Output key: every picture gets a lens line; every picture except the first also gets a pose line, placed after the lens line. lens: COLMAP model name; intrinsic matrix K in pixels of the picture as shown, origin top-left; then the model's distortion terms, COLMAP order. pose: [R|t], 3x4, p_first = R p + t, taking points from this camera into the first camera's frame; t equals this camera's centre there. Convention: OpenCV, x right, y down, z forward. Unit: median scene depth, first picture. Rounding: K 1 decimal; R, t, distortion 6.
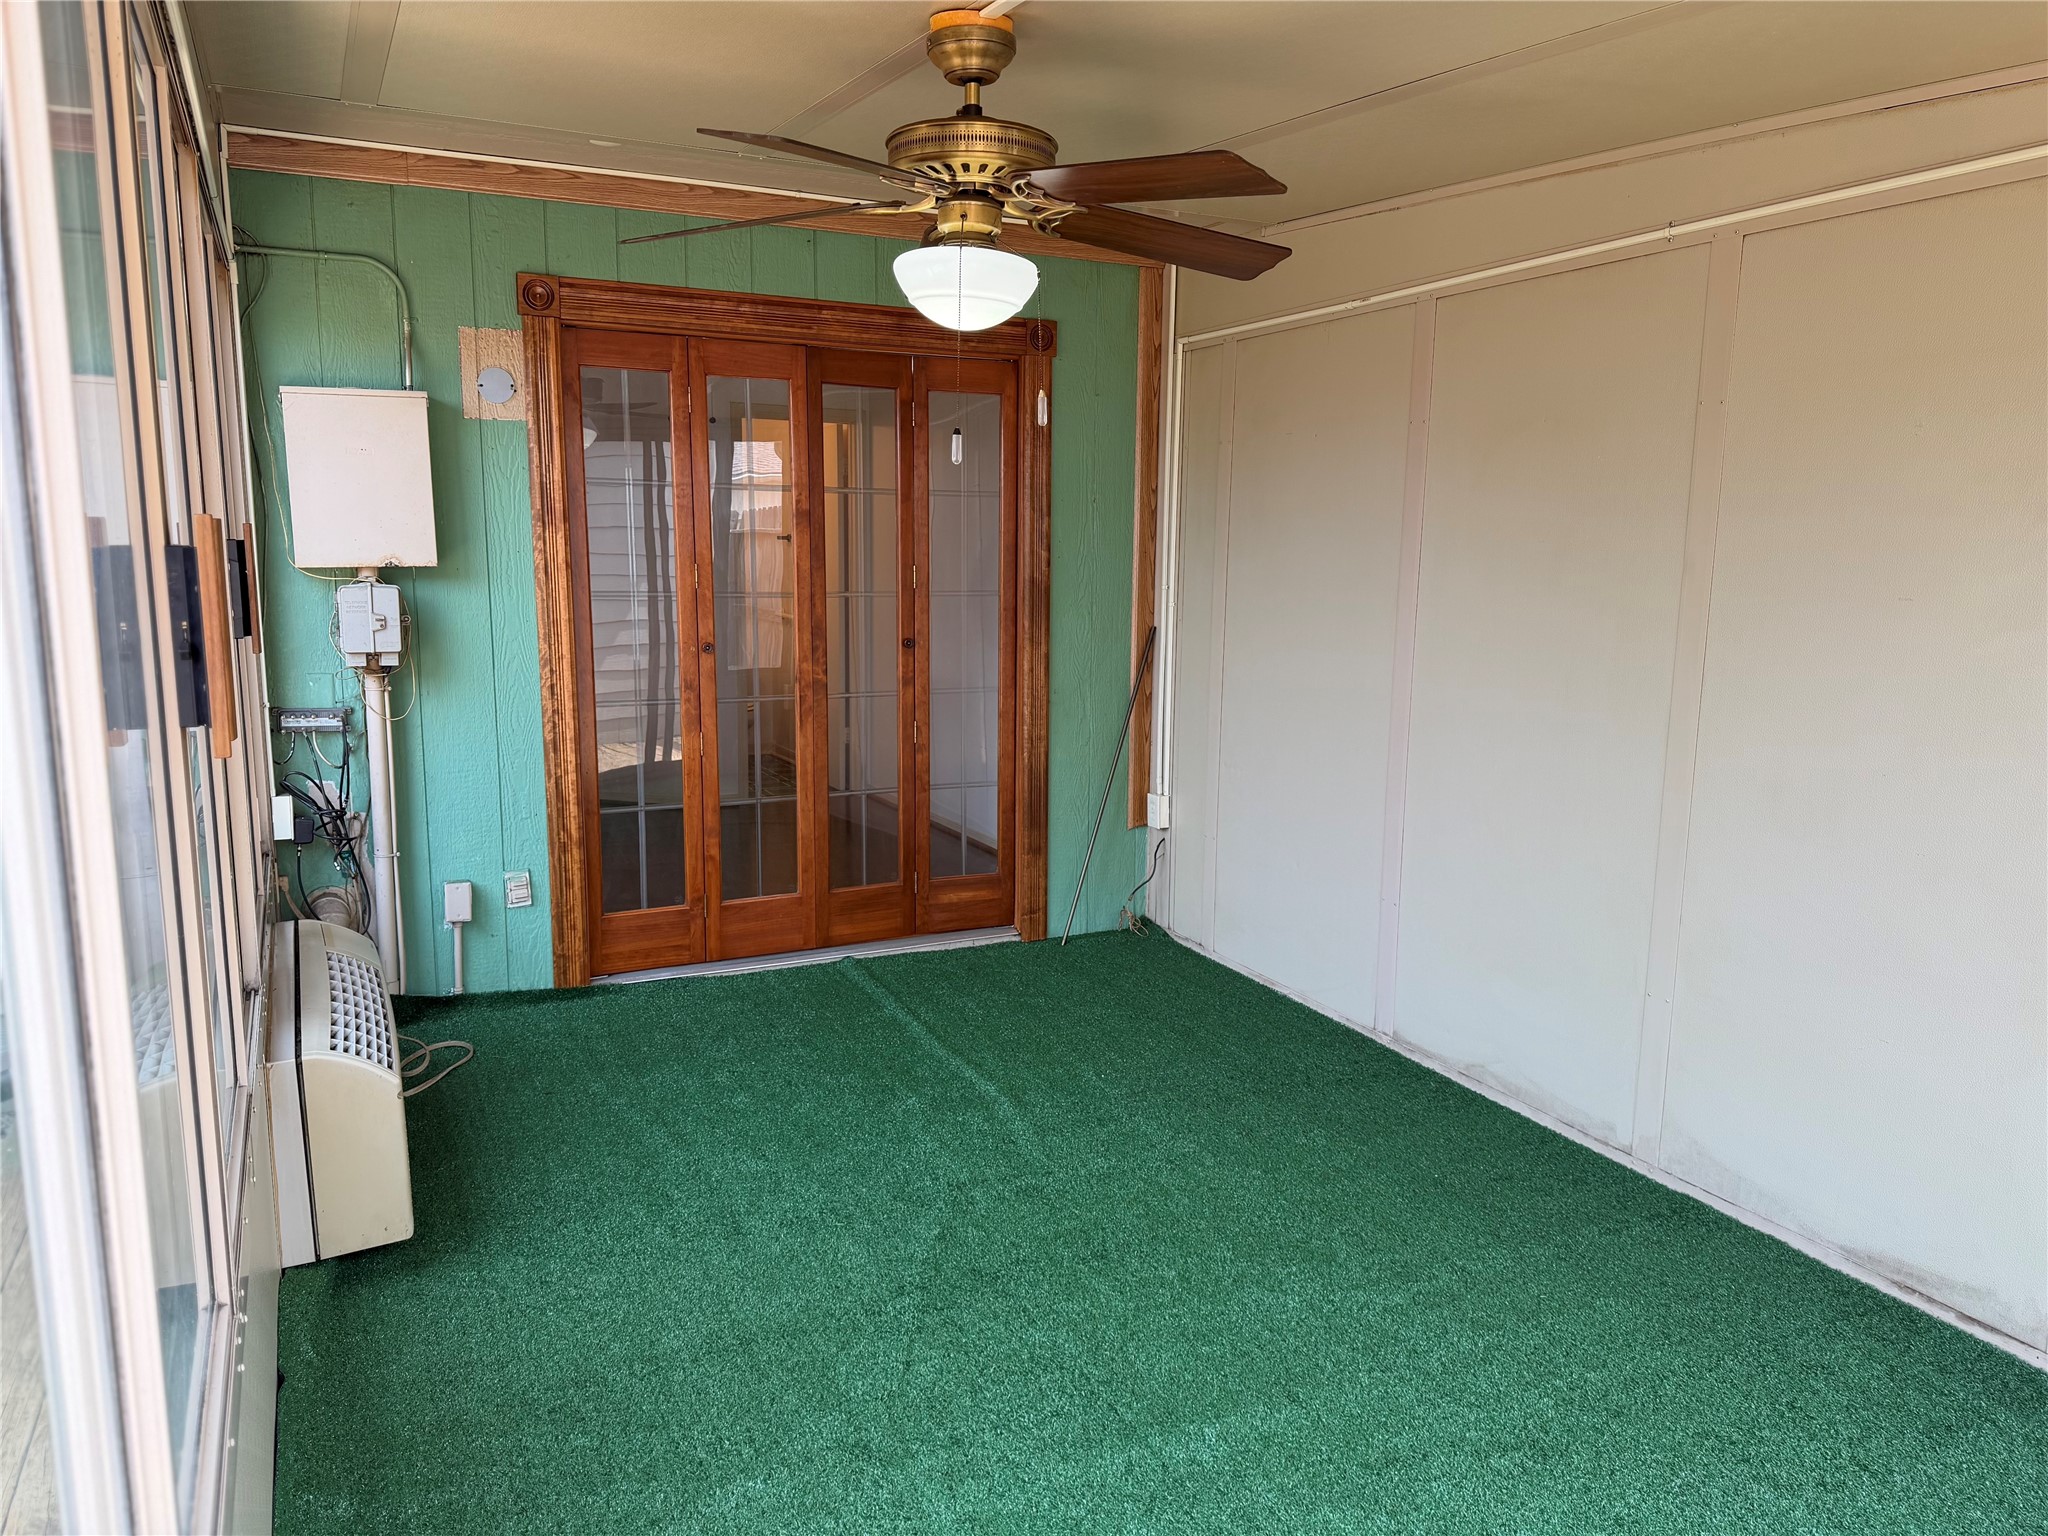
lens RADIAL K [[1446.4, 0, 1028.8], [0, 1446.4, 783.5], [0, 0, 1]] dist [0.043720, -0.053429]
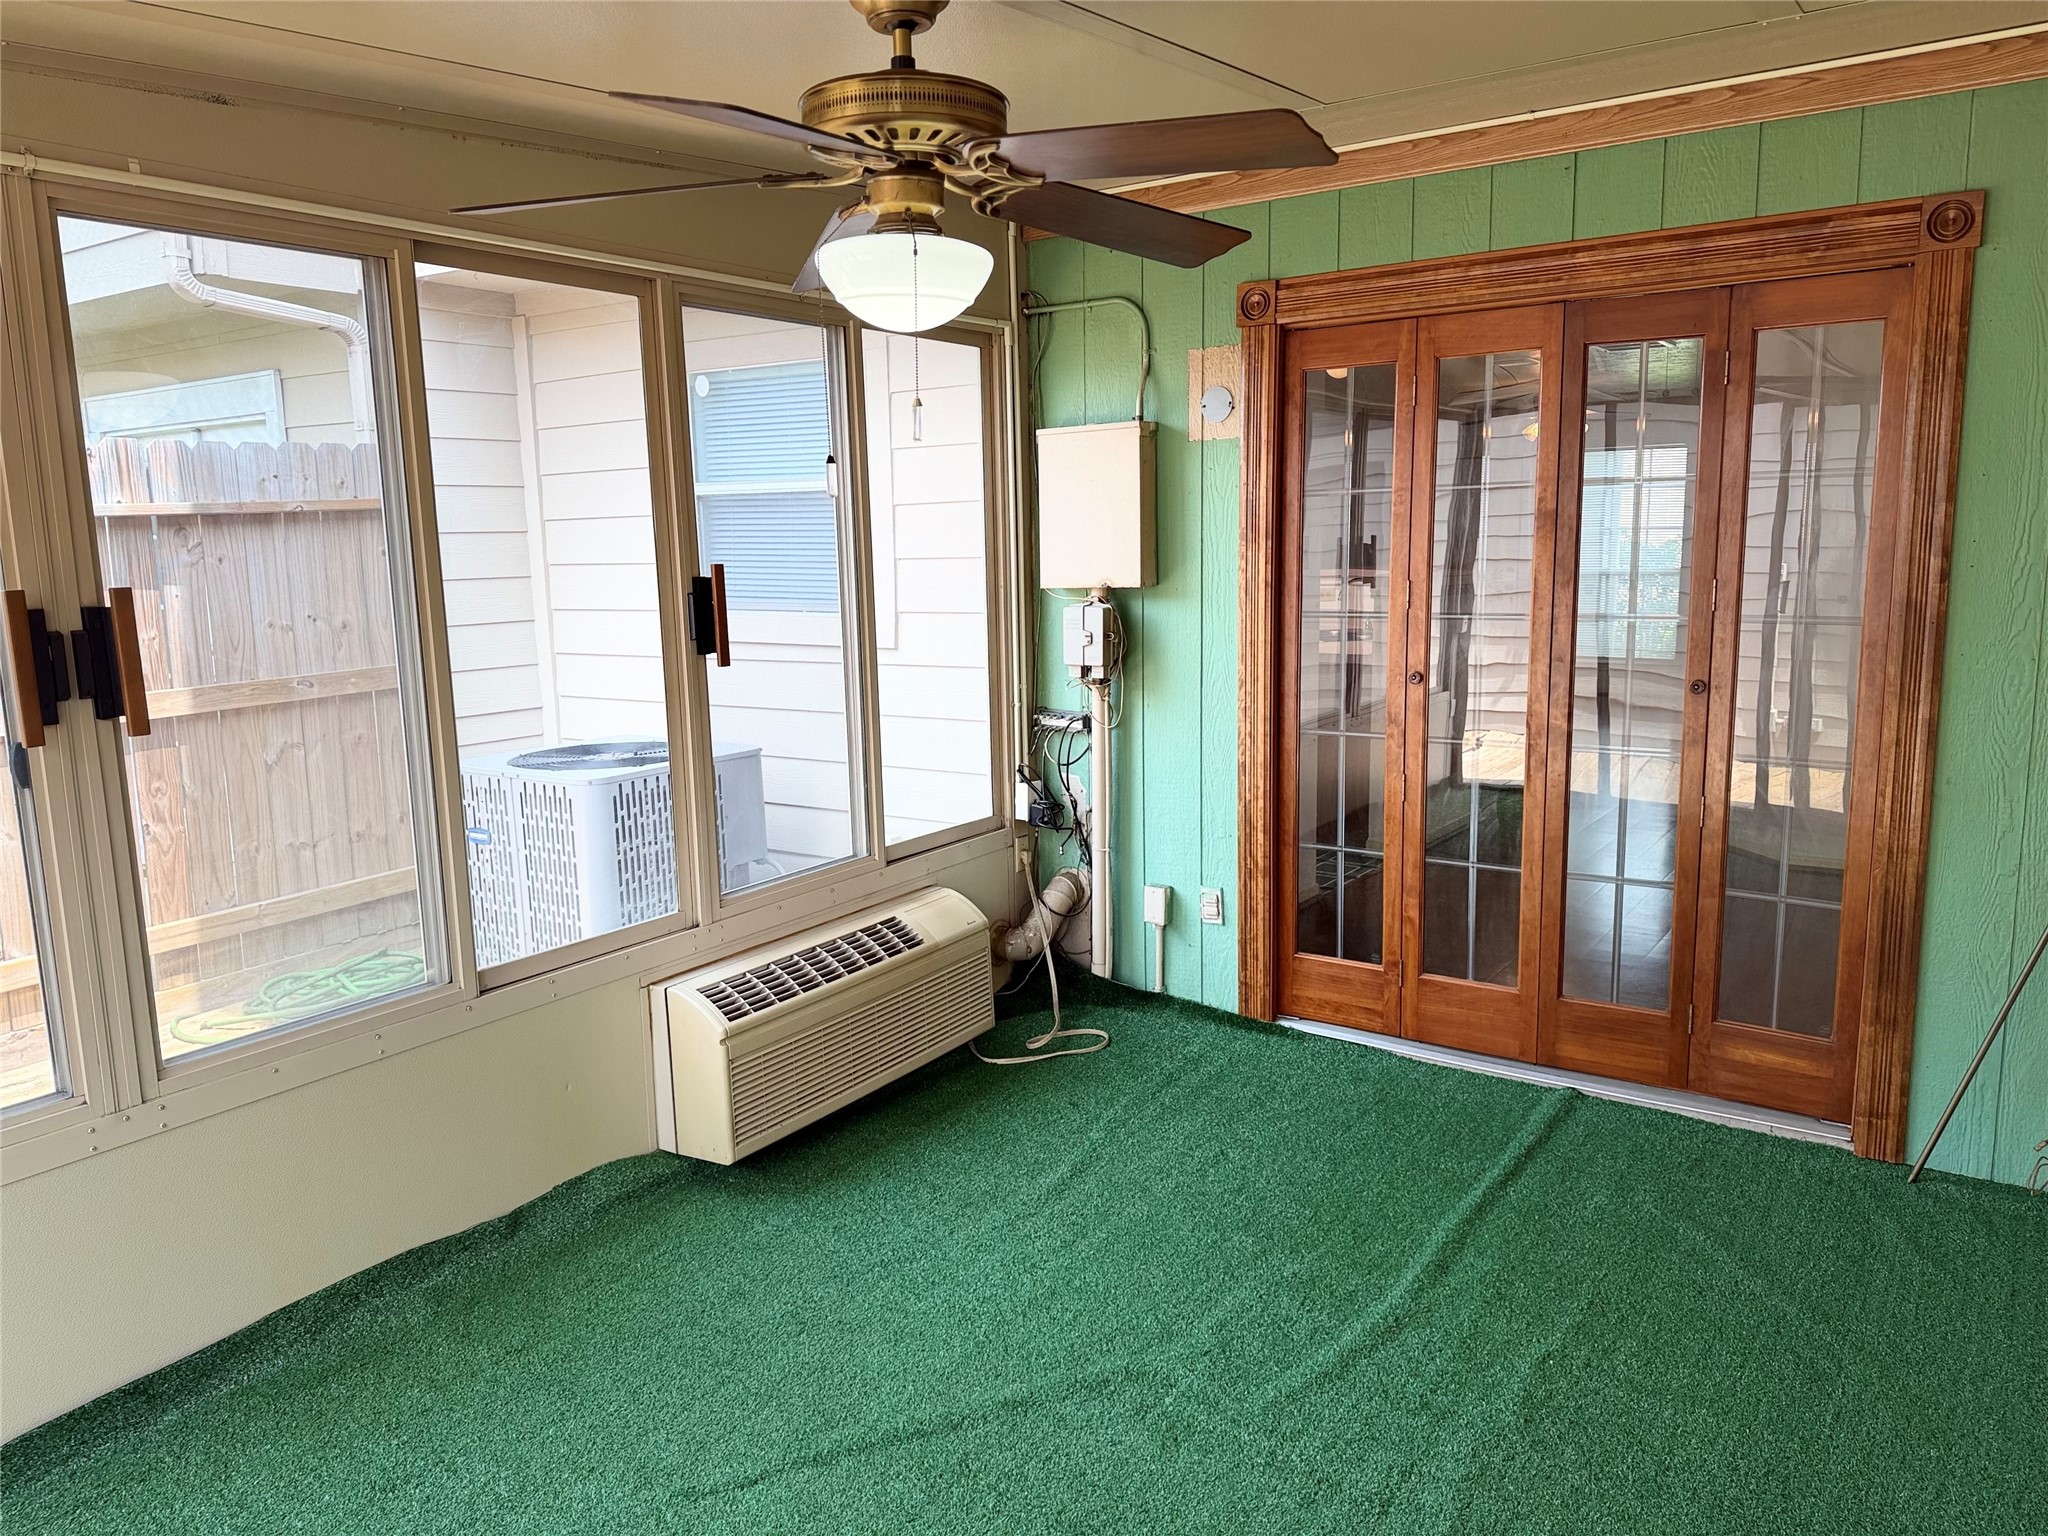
lens RADIAL K [[1446.4, 0, 1017.8], [0, 1446.4, 762.9], [0, 0, 1]] dist [0.043720, -0.053429]
pose [[0.453736, 0.123385, -0.882553, 0.448279], [-0.114701, 0.990217, 0.079467, -0.087610], [0.883724, 0.065172, 0.463449, 0.408162]]
